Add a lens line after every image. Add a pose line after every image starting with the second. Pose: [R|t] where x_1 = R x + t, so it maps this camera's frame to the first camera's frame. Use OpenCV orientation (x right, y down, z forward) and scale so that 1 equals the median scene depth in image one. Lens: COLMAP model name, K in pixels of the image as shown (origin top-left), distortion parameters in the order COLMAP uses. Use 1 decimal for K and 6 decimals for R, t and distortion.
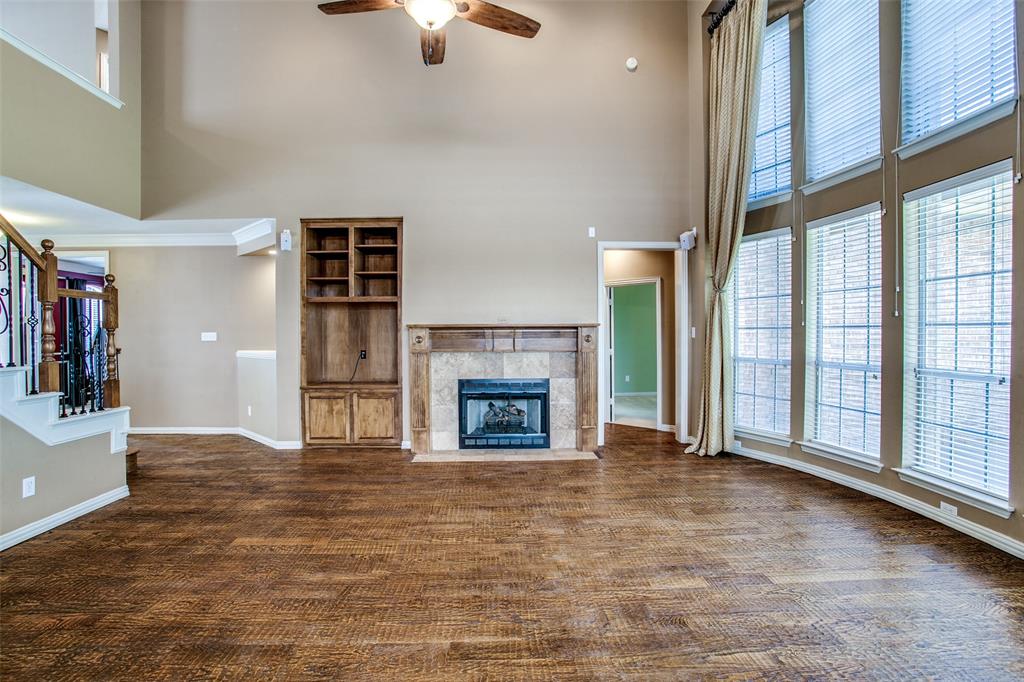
lens RADIAL K [[496.7, 0, 509.3], [0, 496.7, 338.2], [0, 0, 1]] dist [-0.082011, 0.038166]
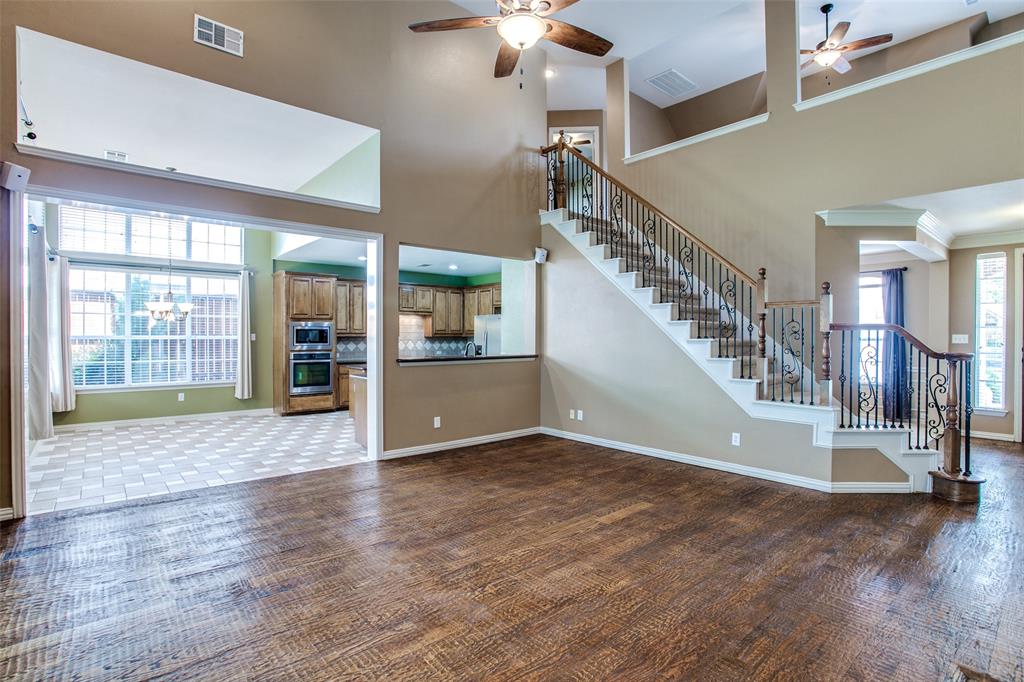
lens RADIAL K [[500.7, 0, 512.5], [0, 500.7, 339.2], [0, 0, 1]] dist [-0.069826, 0.030879]
pose [[-0.779751, 0.008778, -0.626028, 0.281506], [-0.002313, 0.999854, 0.016901, -0.014420], [0.626085, 0.014627, -0.779617, 0.980422]]
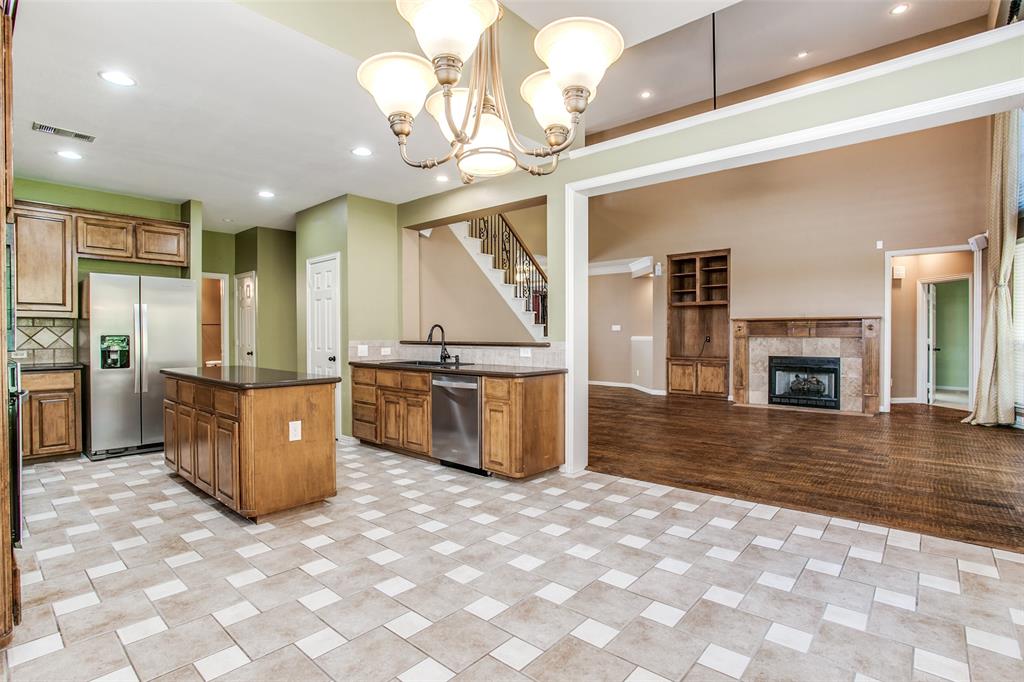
lens RADIAL K [[500.7, 0, 512.5], [0, 500.7, 339.2], [0, 0, 1]] dist [-0.069826, 0.030879]
pose [[0.731285, 0.011842, -0.681969, 0.334453], [-0.009155, 0.999930, 0.007546, 0.030024], [0.682011, 0.000725, 0.731342, -0.575225]]
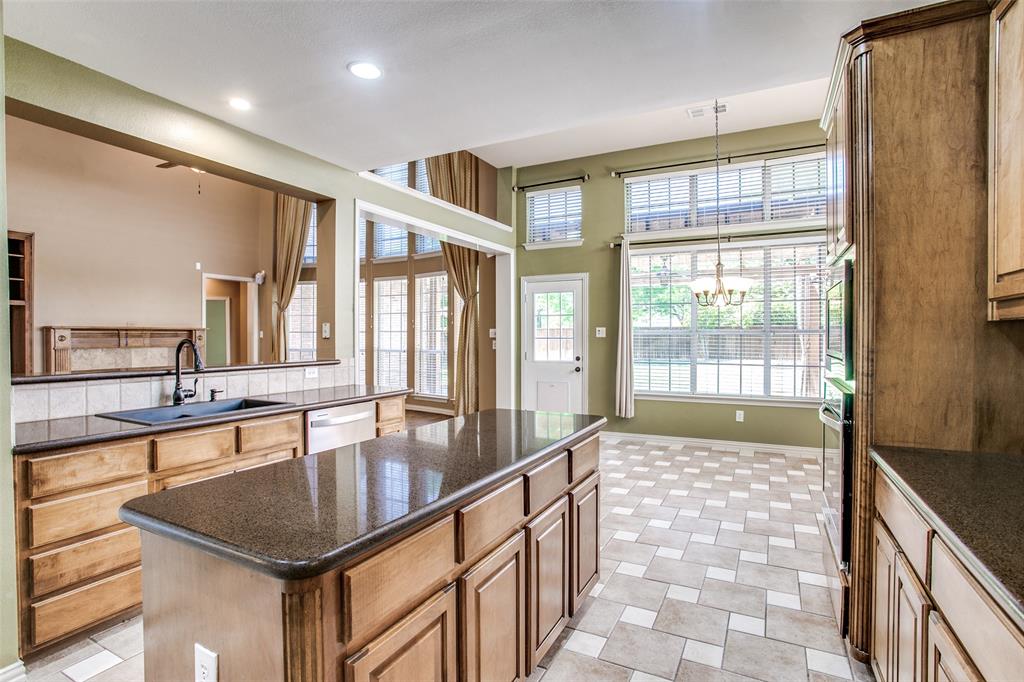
lens RADIAL K [[500.7, 0, 512.5], [0, 500.7, 339.2], [0, 0, 1]] dist [-0.069826, 0.030879]
pose [[0.487566, 0.000971, 0.873085, -0.655130], [0.006013, 0.999972, -0.004470, 0.016728], [-0.873065, 0.007429, 0.487547, -0.534430]]
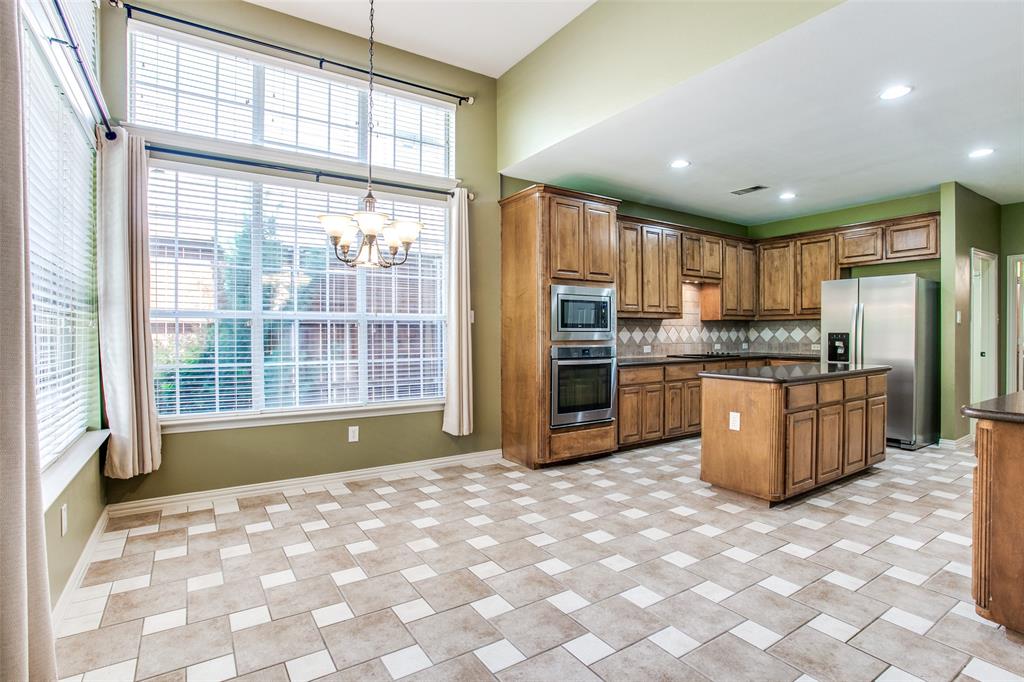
lens RADIAL K [[500.7, 0, 512.5], [0, 500.7, 339.2], [0, 0, 1]] dist [-0.069826, 0.030879]
pose [[-0.851204, 0.015537, -0.524605, 0.326811], [0.003860, 0.999720, 0.023345, 0.023664], [0.524821, 0.017847, -0.851026, 0.043558]]
